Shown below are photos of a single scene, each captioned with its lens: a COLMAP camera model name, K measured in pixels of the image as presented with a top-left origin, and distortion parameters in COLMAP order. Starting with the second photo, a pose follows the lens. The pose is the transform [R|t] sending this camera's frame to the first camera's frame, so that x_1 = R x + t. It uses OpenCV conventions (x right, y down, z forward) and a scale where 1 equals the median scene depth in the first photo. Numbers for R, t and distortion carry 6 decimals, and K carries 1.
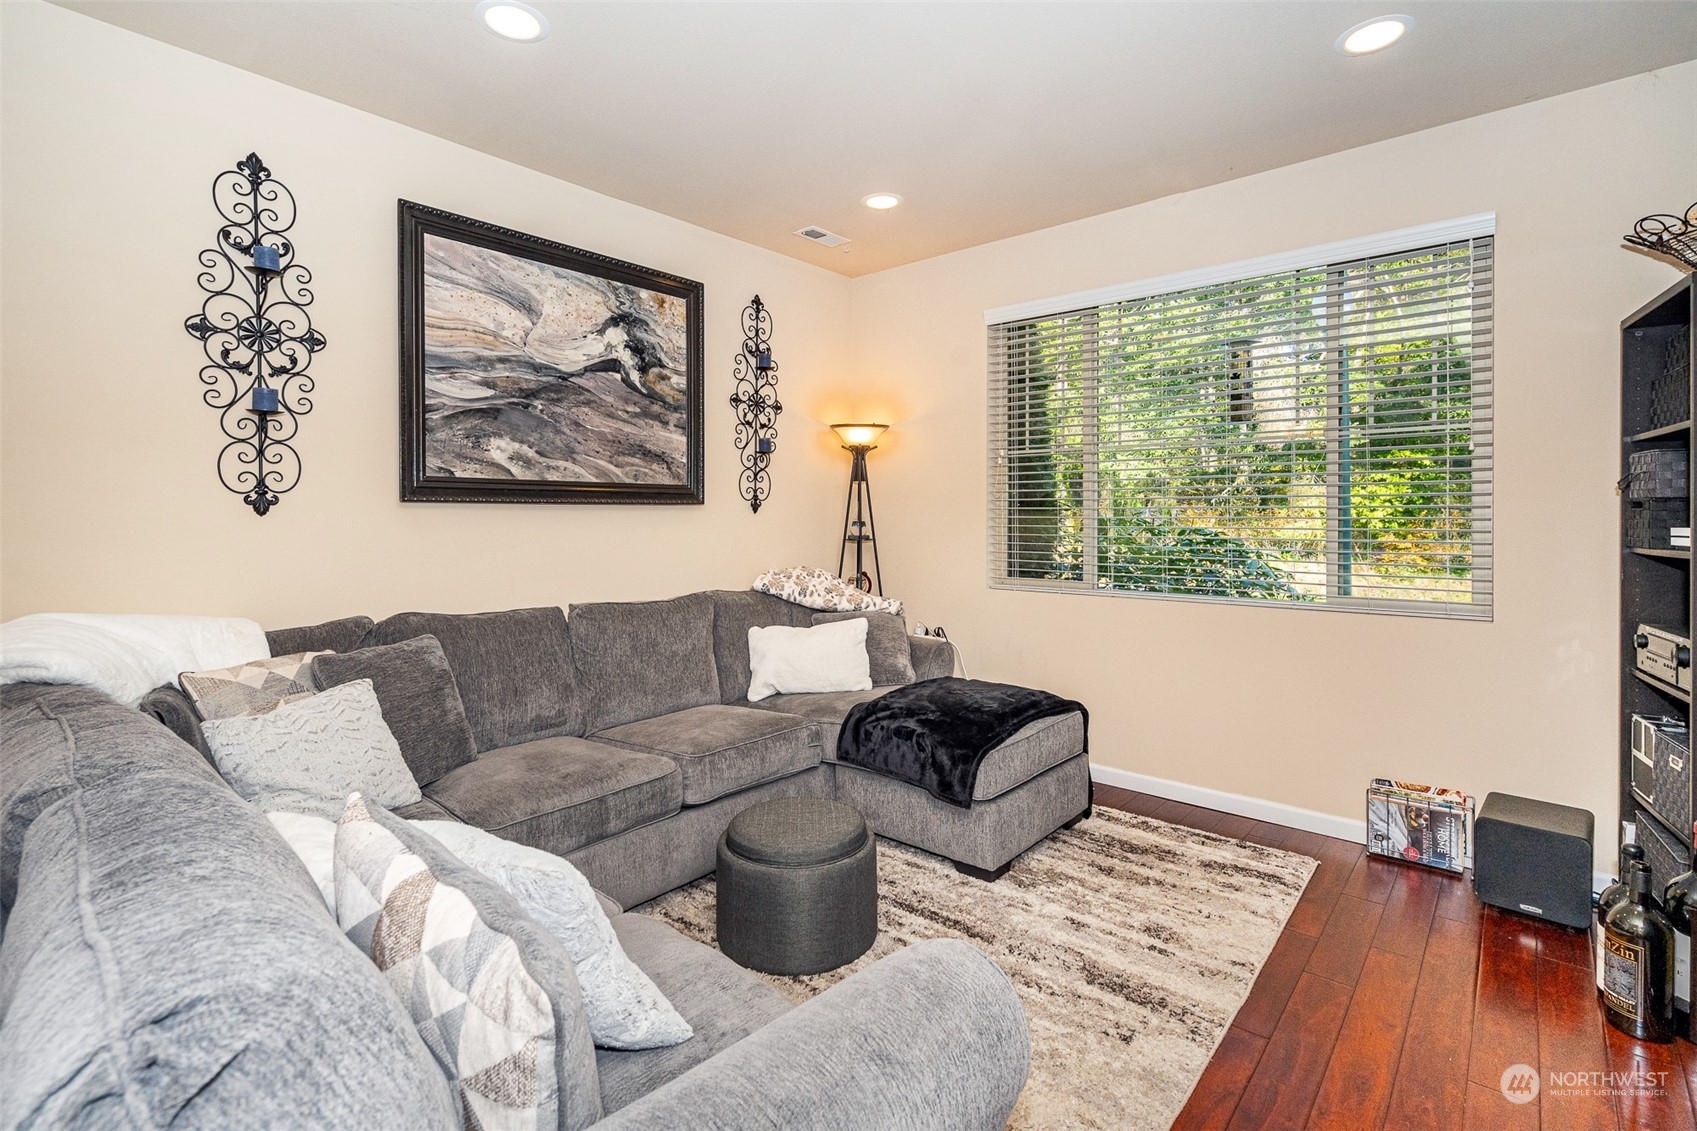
lens RADIAL K [[778.2, 0, 843.8], [0, 778.2, 521.5], [0, 0, 1]] dist [-0.002470, 0.000149]
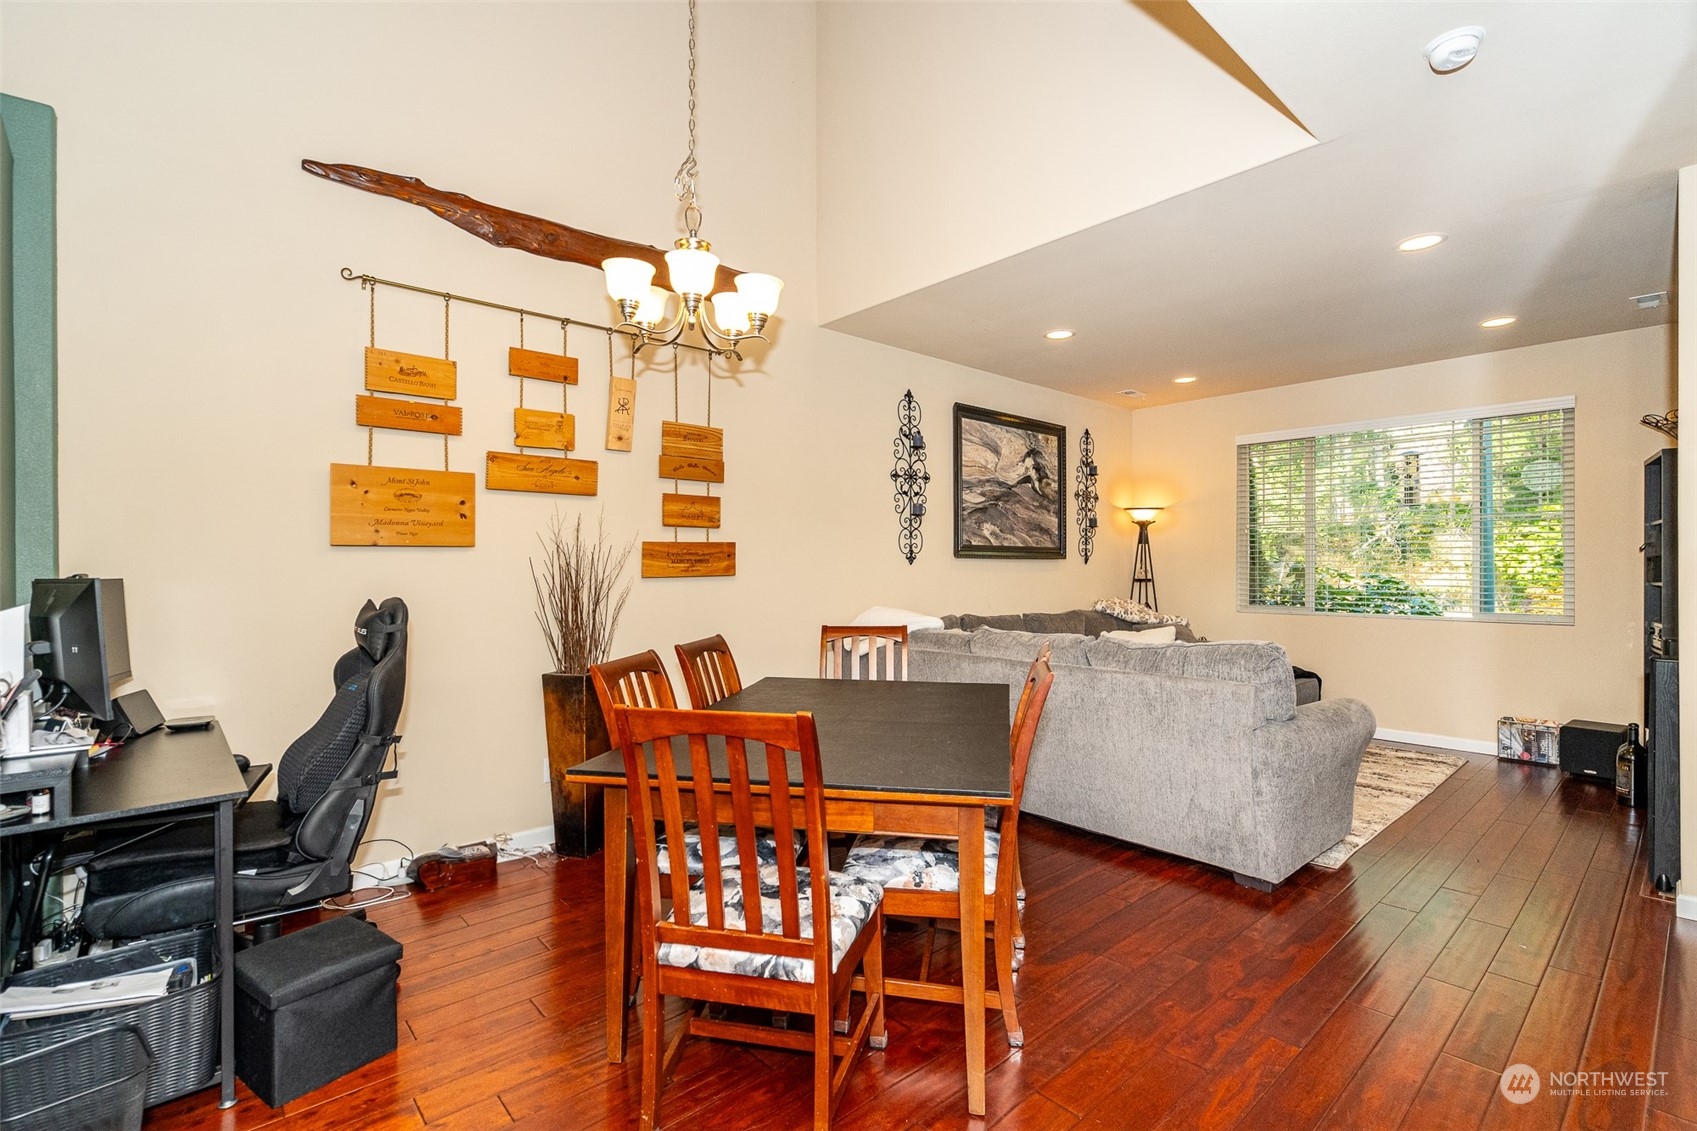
lens RADIAL K [[782.7, 0, 846.2], [0, 782.7, 574.4], [0, 0, 1]] dist [-0.000053, 0.000339]
pose [[0.993210, 0.000892, -0.116330, -0.497328], [-0.001126, 0.999997, -0.001942, 0.016623], [0.116327, 0.002060, 0.993209, -0.791695]]
